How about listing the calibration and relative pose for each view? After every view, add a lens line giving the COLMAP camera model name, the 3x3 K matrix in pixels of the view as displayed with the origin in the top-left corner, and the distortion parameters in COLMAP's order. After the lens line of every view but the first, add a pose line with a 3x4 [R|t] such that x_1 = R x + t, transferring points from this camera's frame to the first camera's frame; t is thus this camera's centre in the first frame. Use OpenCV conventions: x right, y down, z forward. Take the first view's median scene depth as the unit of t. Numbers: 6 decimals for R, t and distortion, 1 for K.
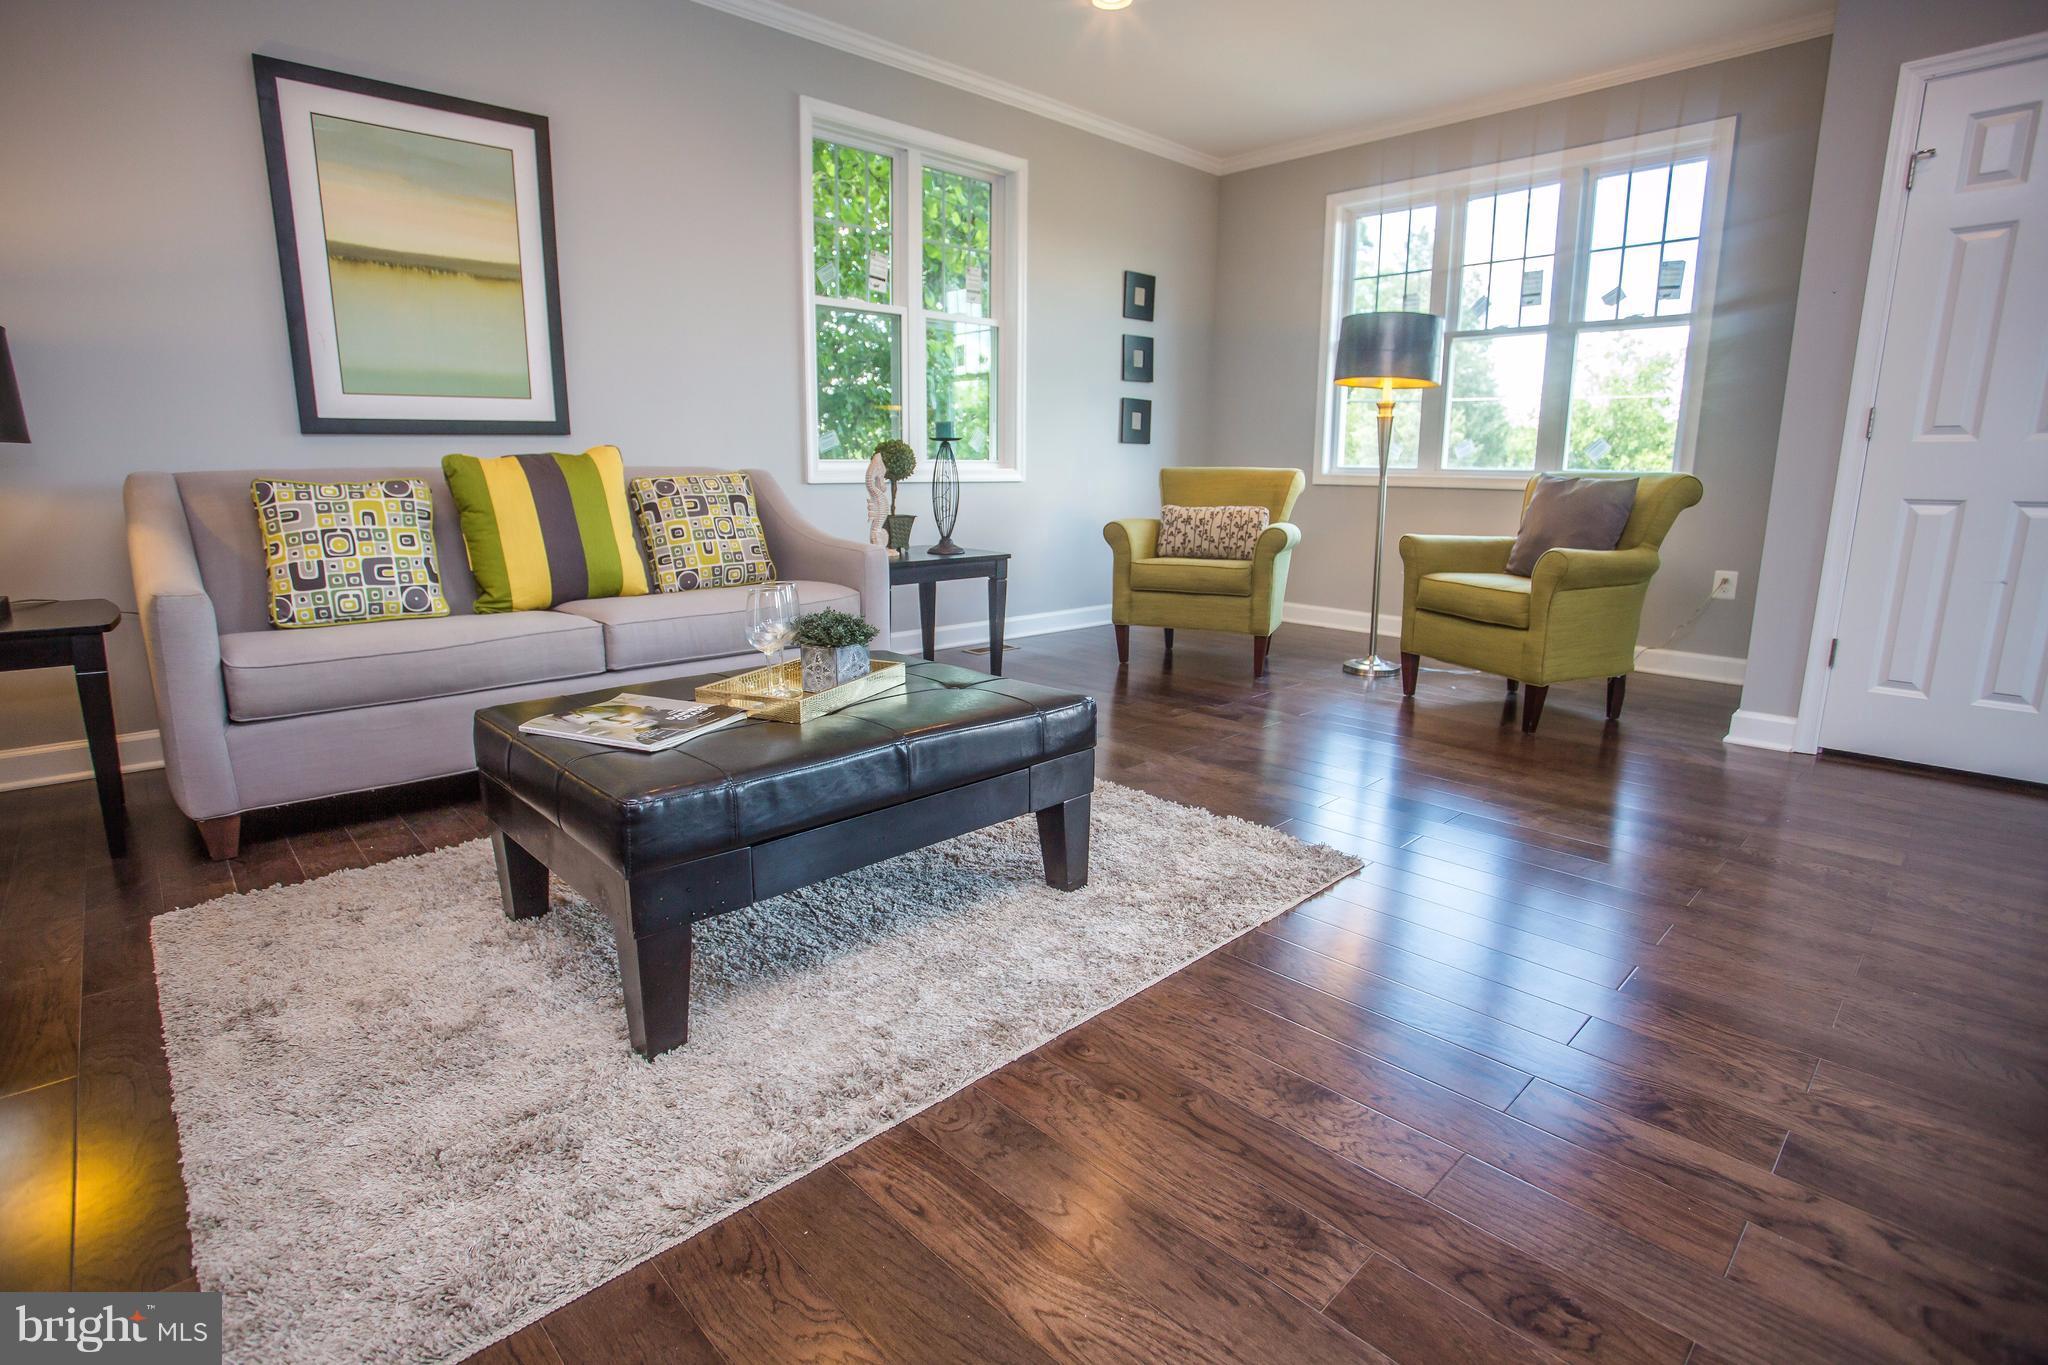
lens RADIAL K [[990.6, 0, 1019.1], [0, 990.6, 669.4], [0, 0, 1]] dist [-0.064781, 0.021724]
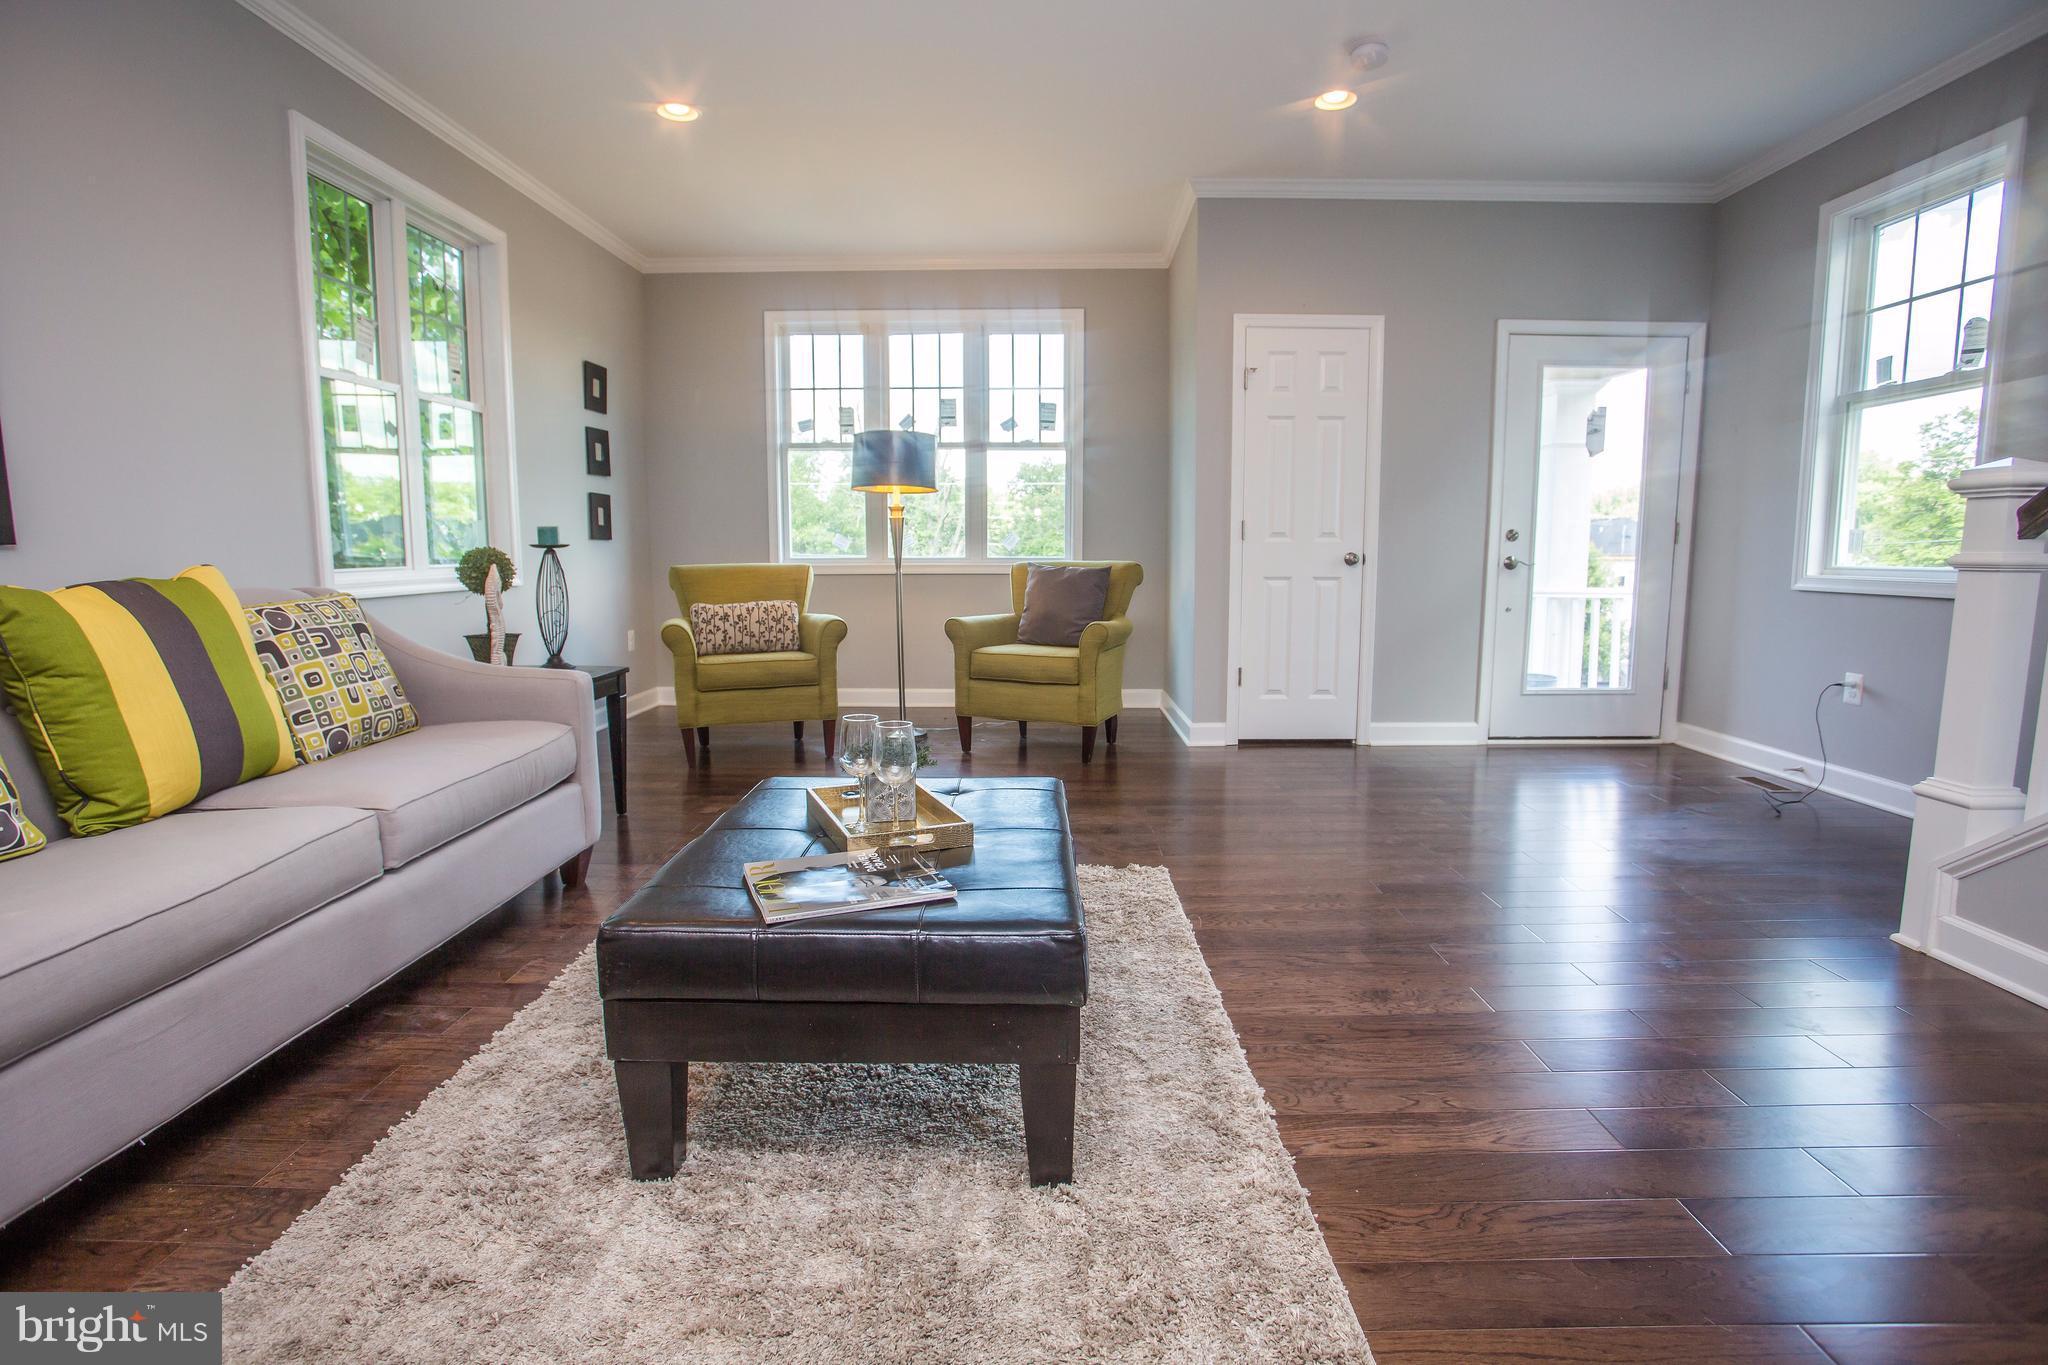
lens RADIAL K [[990.6, 0, 1033.7], [0, 990.6, 675.4], [0, 0, 1]] dist [-0.064781, 0.021724]
pose [[0.697242, -0.100865, 0.709704, -0.480047], [0.150179, 0.988634, -0.007035, -0.055092], [-0.700928, 0.111488, 0.704464, 0.109318]]
